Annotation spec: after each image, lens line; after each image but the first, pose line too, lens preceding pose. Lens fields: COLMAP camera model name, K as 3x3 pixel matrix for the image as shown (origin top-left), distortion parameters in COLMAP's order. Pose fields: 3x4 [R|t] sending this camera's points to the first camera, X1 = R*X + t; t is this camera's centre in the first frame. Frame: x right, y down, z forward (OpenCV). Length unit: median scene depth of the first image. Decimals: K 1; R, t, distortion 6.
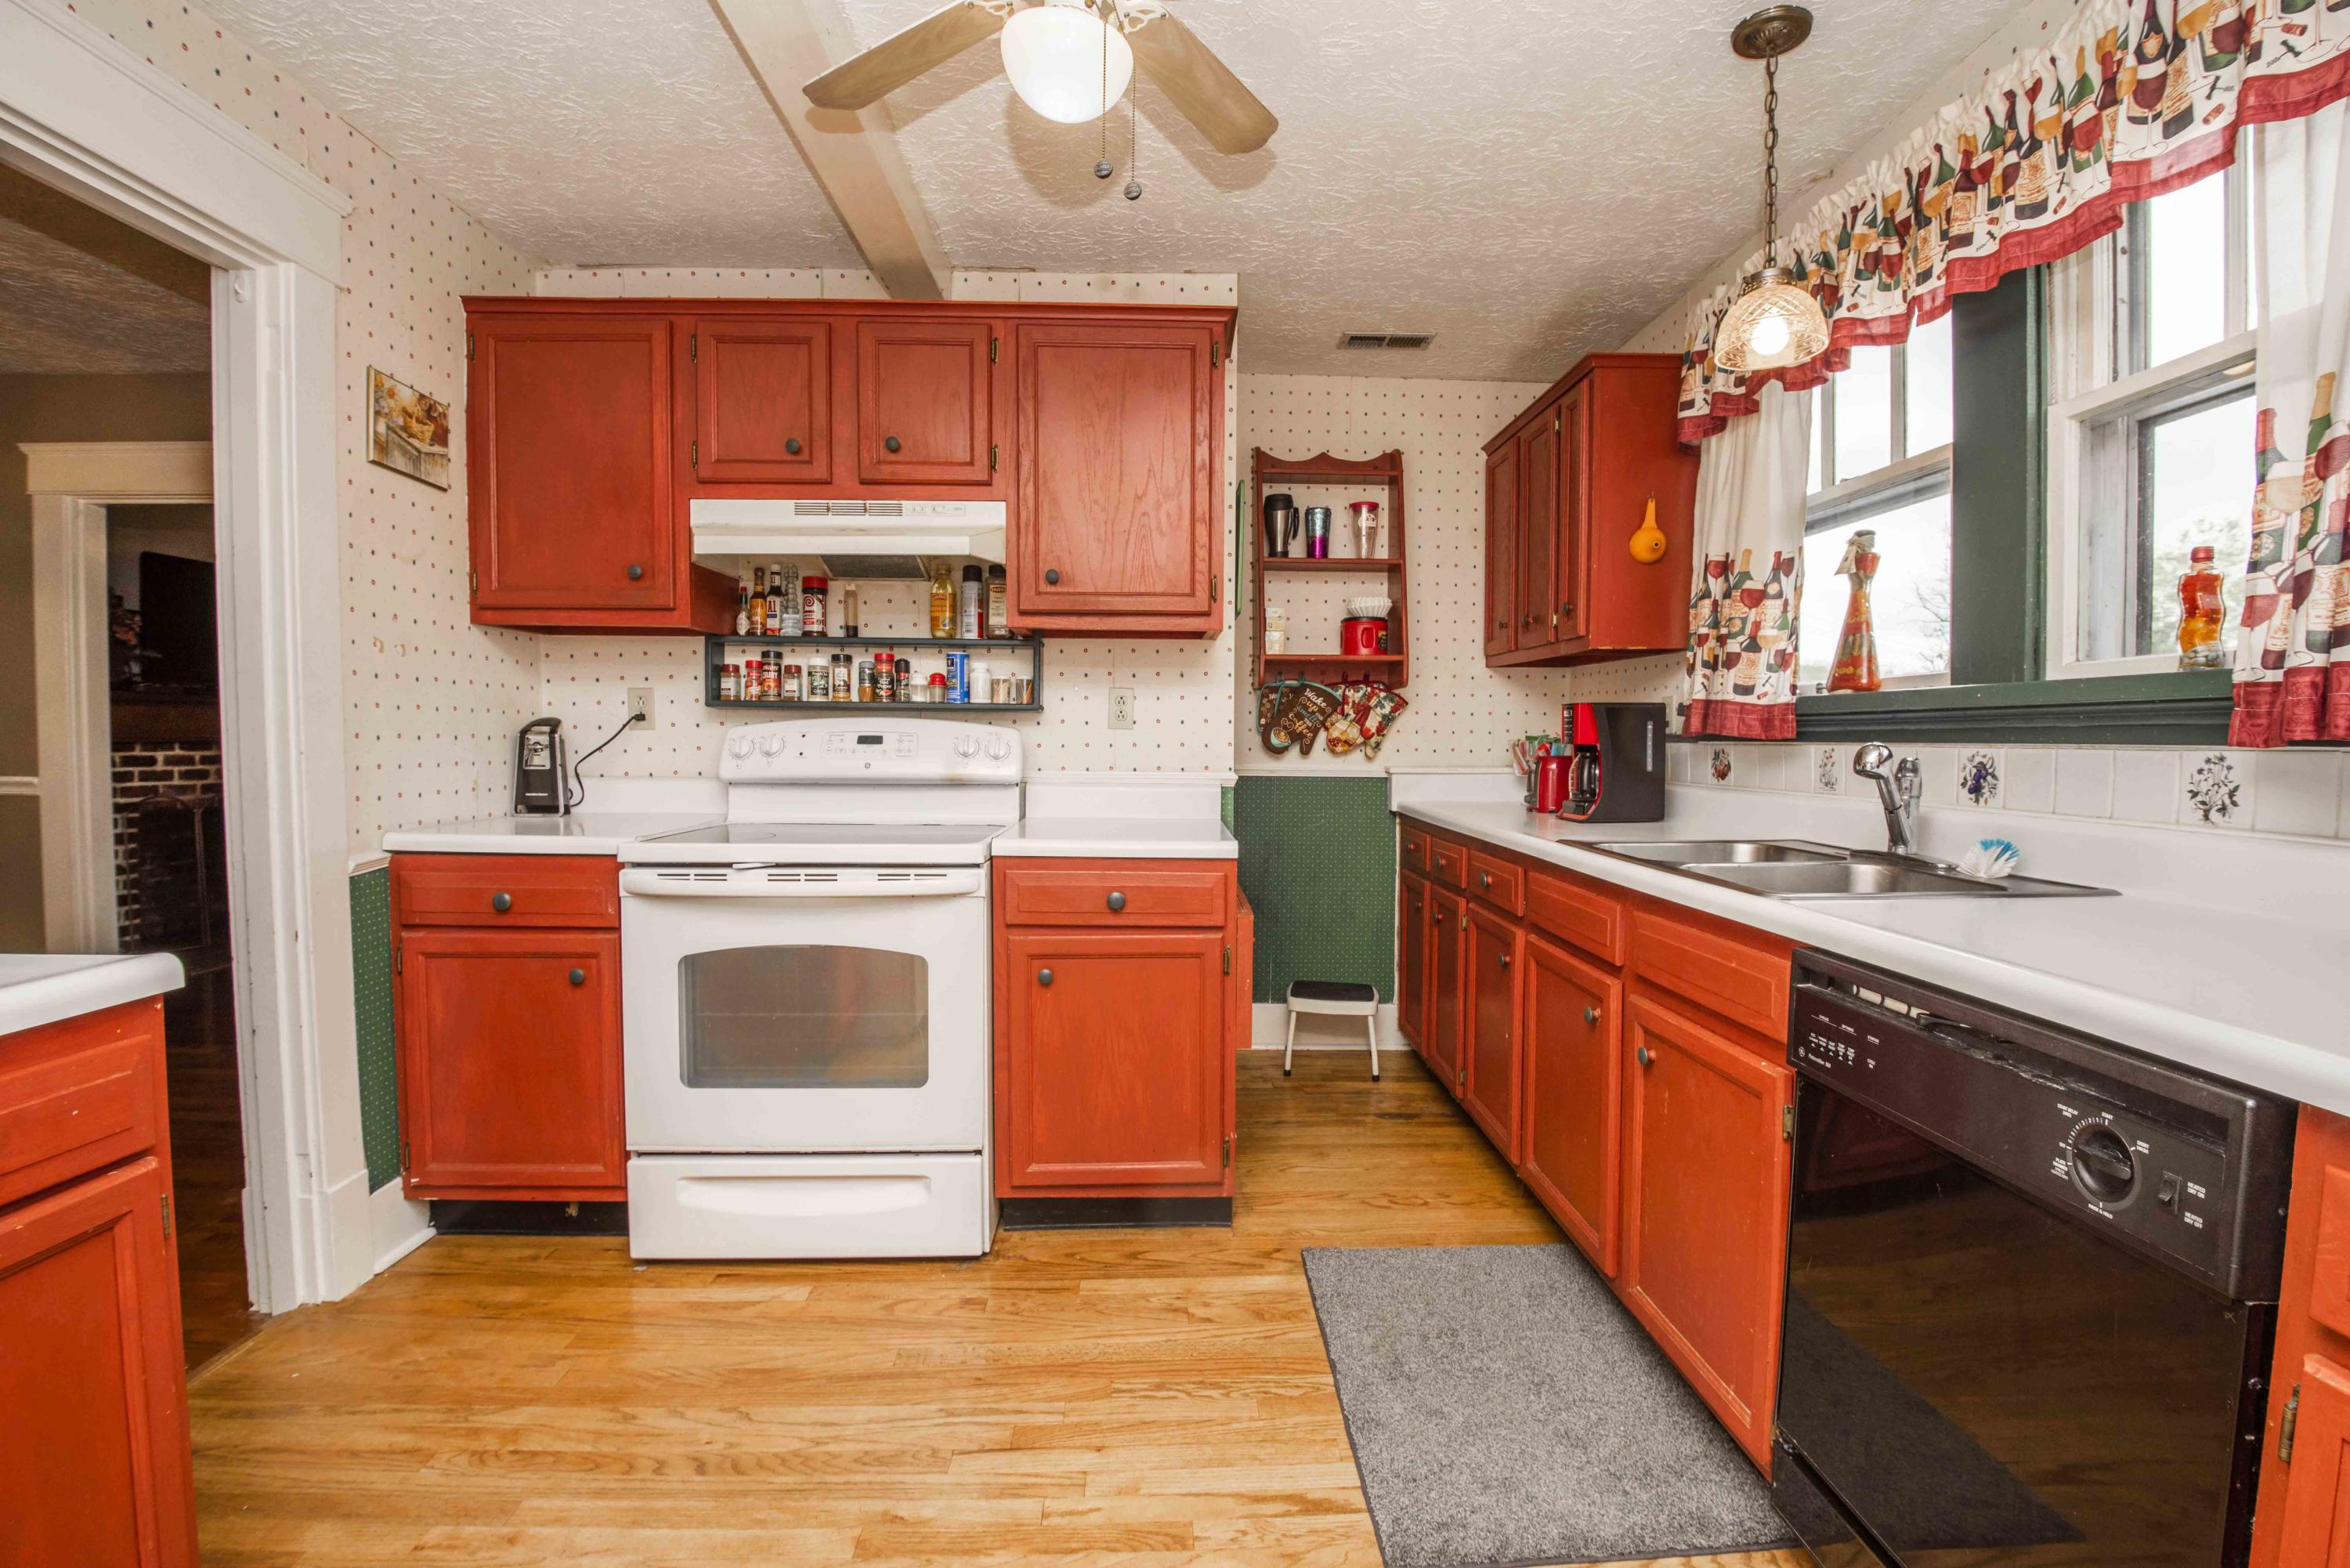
lens RADIAL K [[1055.2, 0, 1191.4], [0, 1055.2, 781.6], [0, 0, 1]] dist [-0.002063, -0.022581]
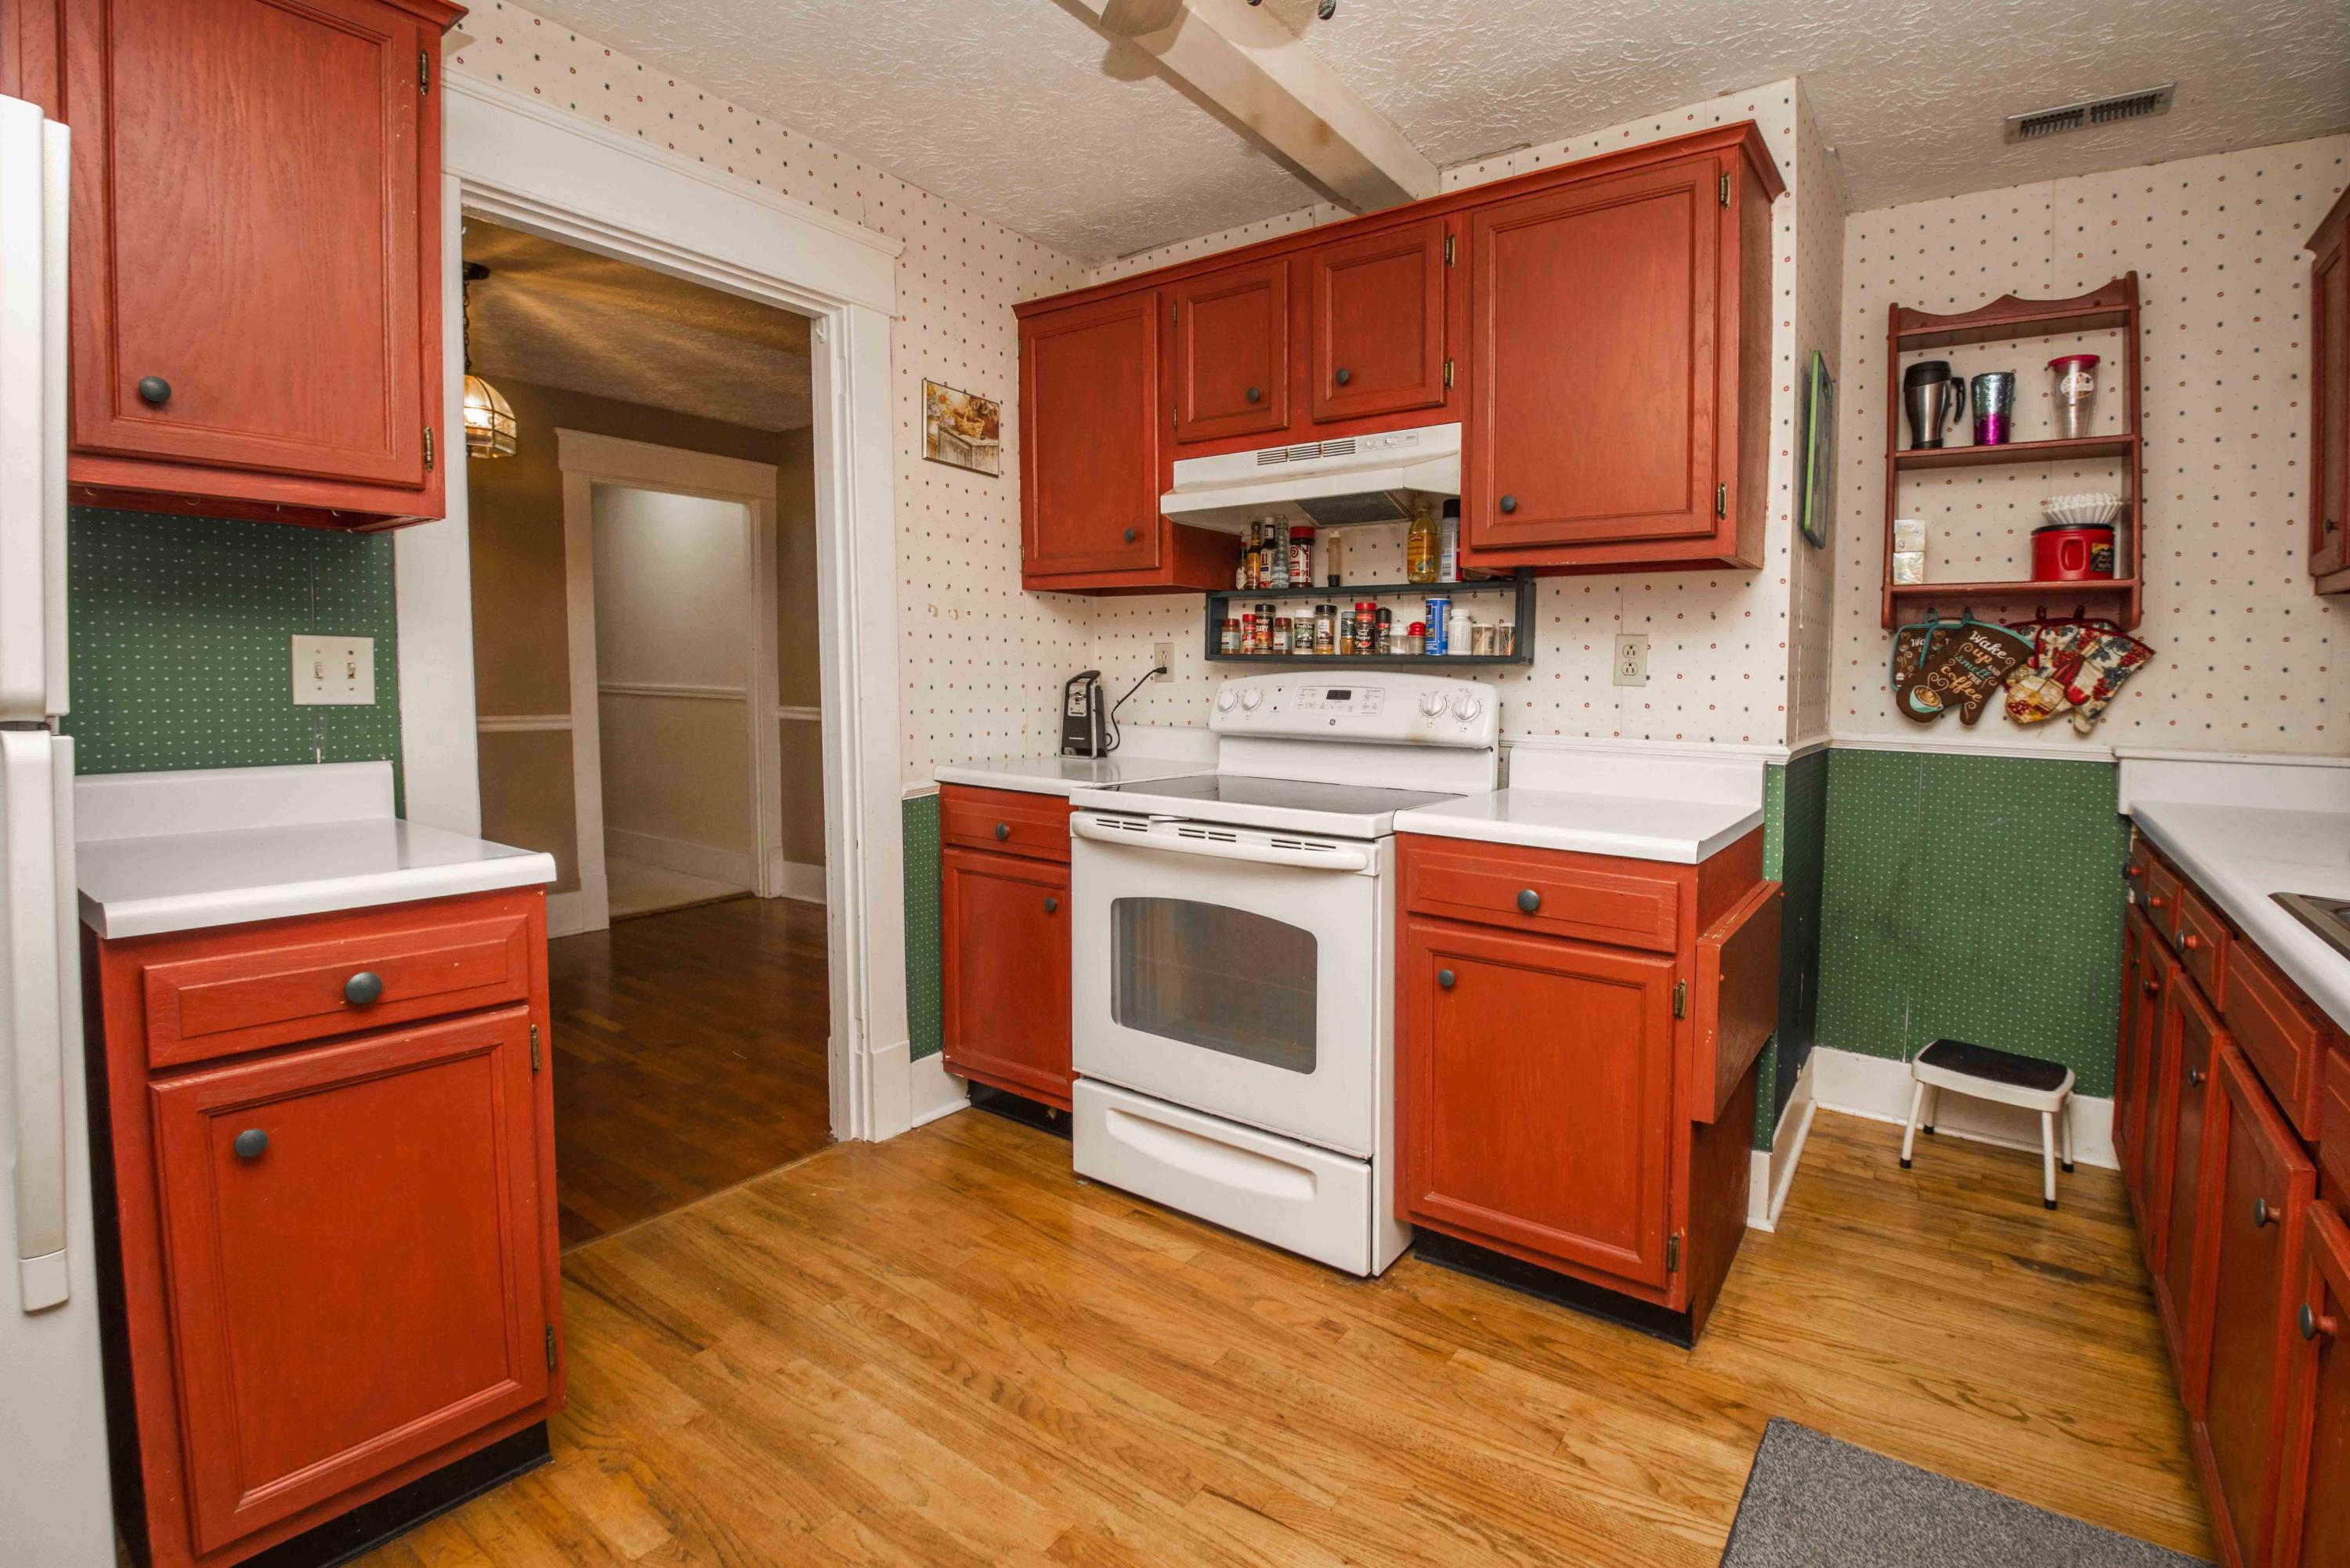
lens RADIAL K [[1081.2, 0, 1213.1], [0, 1081.2, 738.0], [0, 0, 1]] dist [0.000049, -0.024984]
pose [[0.793638, 0.040365, -0.607049, 0.208442], [-0.037748, 0.999141, 0.017085, -0.014380], [0.607218, 0.009355, 0.794480, 0.173492]]
